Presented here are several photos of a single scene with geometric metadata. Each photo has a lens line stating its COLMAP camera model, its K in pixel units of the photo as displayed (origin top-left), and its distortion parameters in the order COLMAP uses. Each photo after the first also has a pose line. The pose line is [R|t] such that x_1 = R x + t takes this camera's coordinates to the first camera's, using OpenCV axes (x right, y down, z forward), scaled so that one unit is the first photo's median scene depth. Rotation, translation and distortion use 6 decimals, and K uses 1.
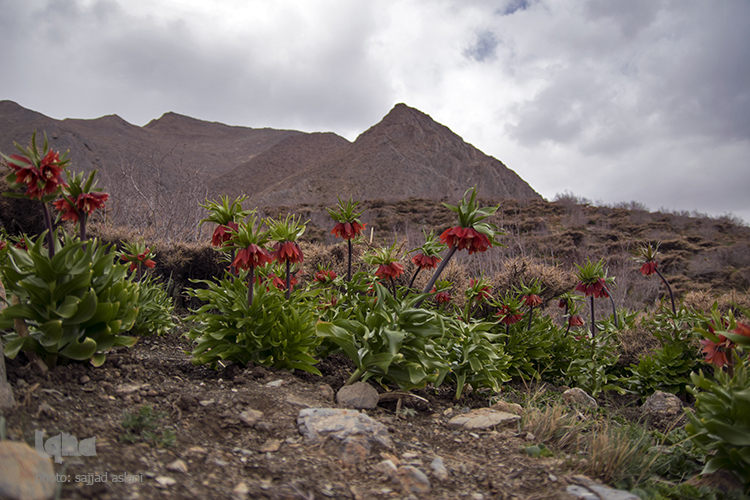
lens RADIAL K [[595.3, 0, 372.8], [0, 595.3, 252.8], [0, 0, 1]] dist [-0.120541, 0.118276]
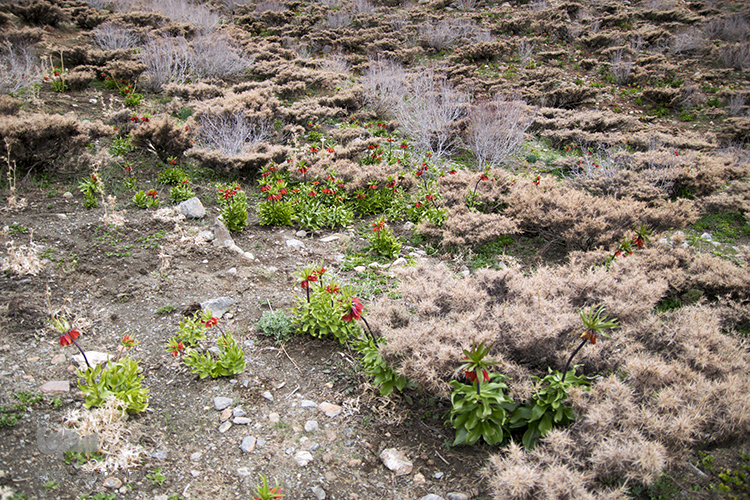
lens RADIAL K [[595.3, 0, 372.8], [0, 595.3, 252.8], [0, 0, 1]] dist [-0.120541, 0.118276]
pose [[0.999273, -0.023699, -0.029861, 0.560730], [0.033458, 0.920640, 0.388976, -1.167340], [0.018273, -0.389692, 0.920764, -2.724601]]
